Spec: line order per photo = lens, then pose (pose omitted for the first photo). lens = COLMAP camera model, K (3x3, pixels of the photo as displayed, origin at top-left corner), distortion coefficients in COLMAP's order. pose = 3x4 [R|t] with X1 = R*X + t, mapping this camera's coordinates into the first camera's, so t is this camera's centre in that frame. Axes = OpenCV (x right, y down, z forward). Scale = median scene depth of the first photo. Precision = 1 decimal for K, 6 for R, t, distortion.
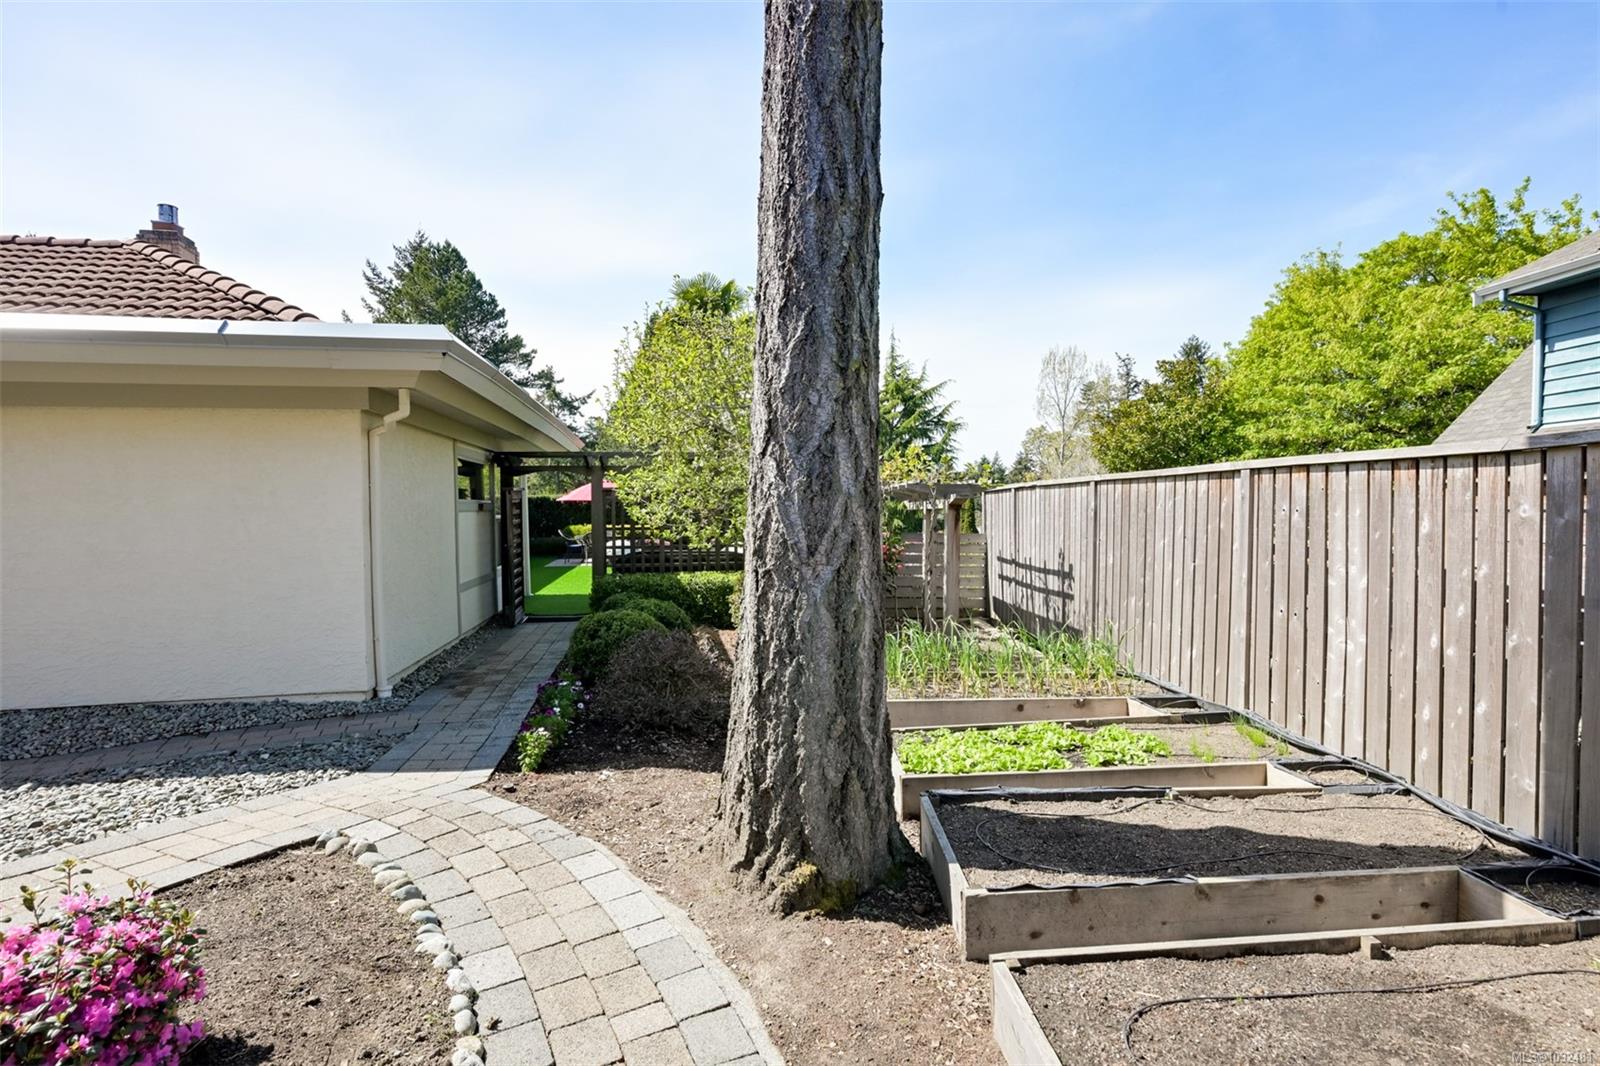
lens RADIAL K [[815.2, 0, 799.4], [0, 815.2, 539.4], [0, 0, 1]] dist [-0.001582, -0.001252]
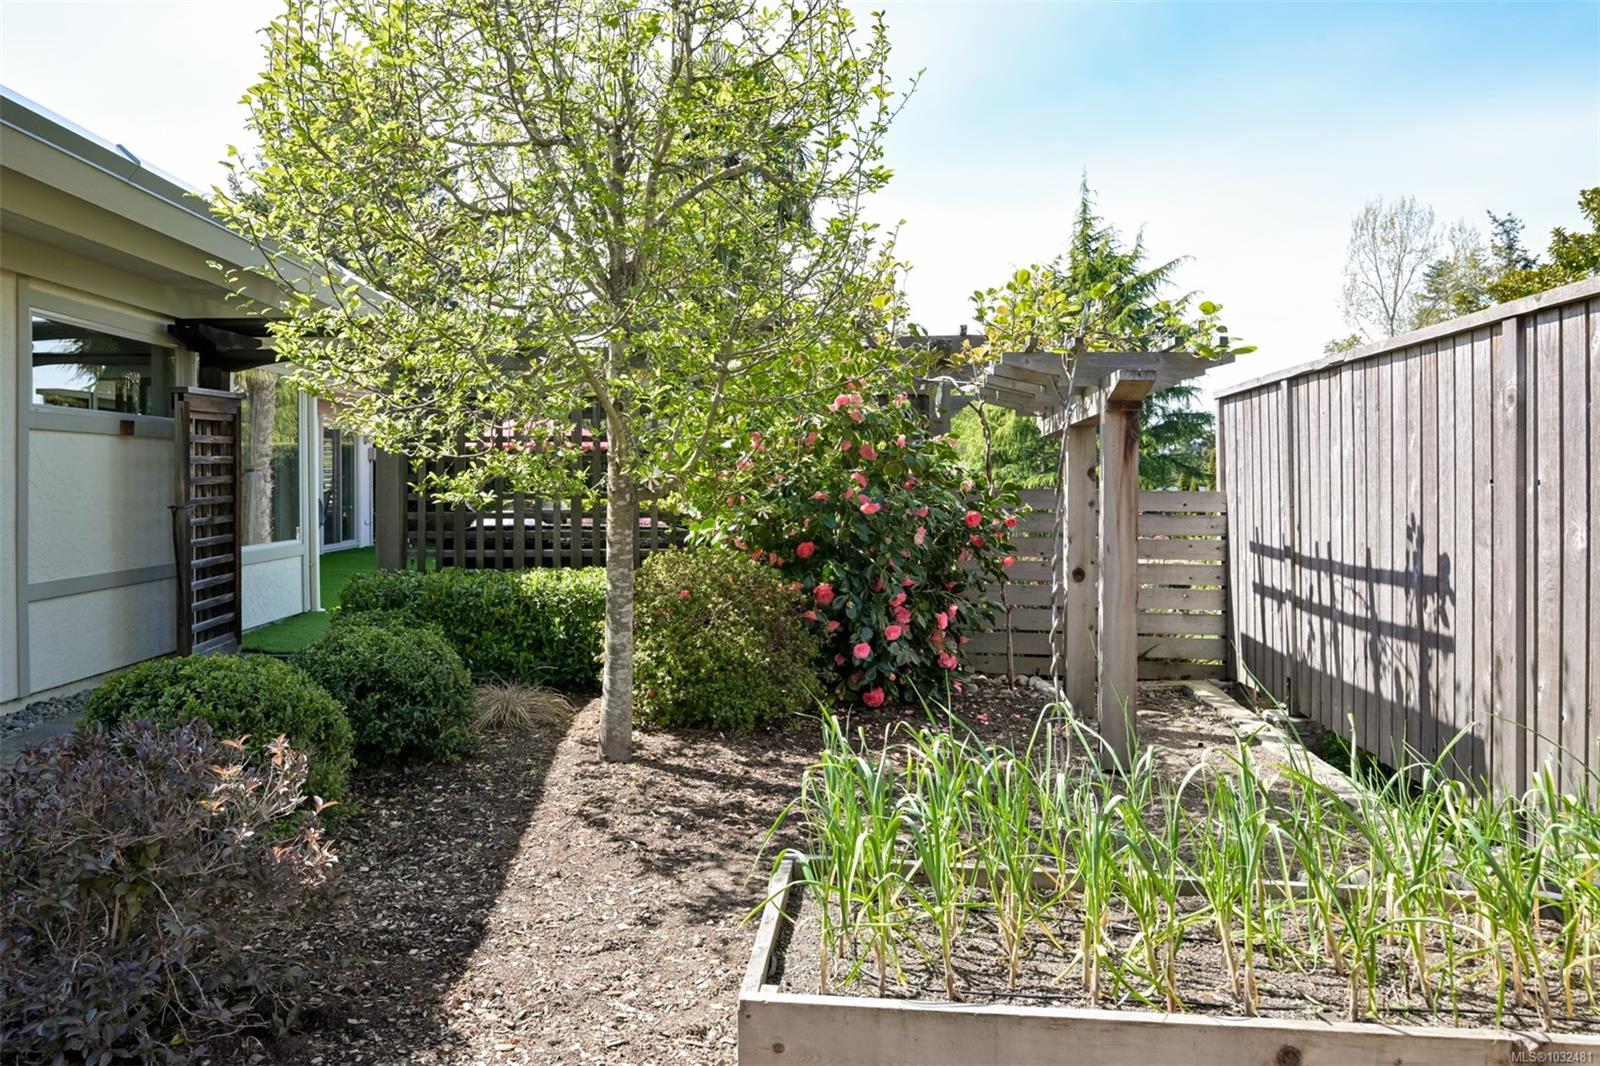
lens RADIAL K [[1146.2, 0, 799.2], [0, 1146.2, 481.4], [0, 0, 1]] dist [-0.001430, 0.000188]
pose [[0.986816, 0.000269, -0.161848, 0.110799], [-0.008176, 0.998805, -0.048189, 0.021280], [0.161642, 0.048877, 0.985638, 0.378686]]
